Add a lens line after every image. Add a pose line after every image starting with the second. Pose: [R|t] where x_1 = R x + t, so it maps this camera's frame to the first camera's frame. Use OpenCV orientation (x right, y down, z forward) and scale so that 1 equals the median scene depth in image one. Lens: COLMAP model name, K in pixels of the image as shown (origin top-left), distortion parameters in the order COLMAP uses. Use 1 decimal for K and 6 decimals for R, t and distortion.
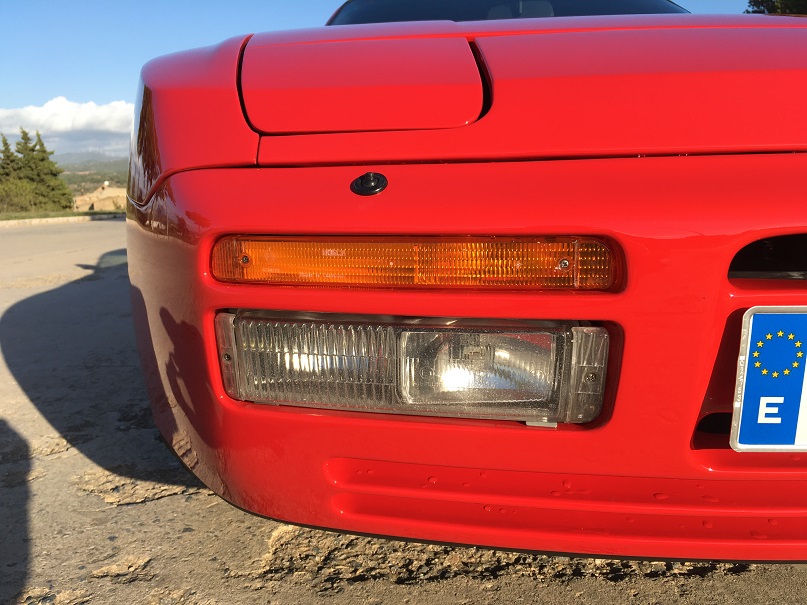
lens RADIAL K [[697.4, 0, 403.5], [0, 697.4, 302.5], [0, 0, 1]] dist [0.075165, -0.115736]
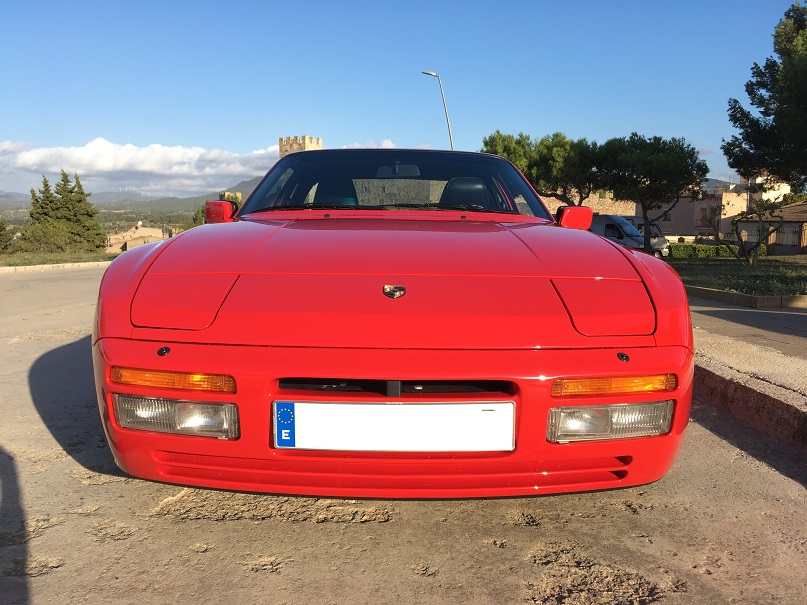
lens RADIAL K [[697.4, 0, 403.5], [0, 697.4, 302.5], [0, 0, 1]] dist [0.075165, -0.115736]
pose [[0.998930, 0.029273, -0.035806, 0.378686], [-0.031443, 0.997604, -0.061622, -0.082008], [0.033916, 0.062682, 0.997457, -0.679397]]
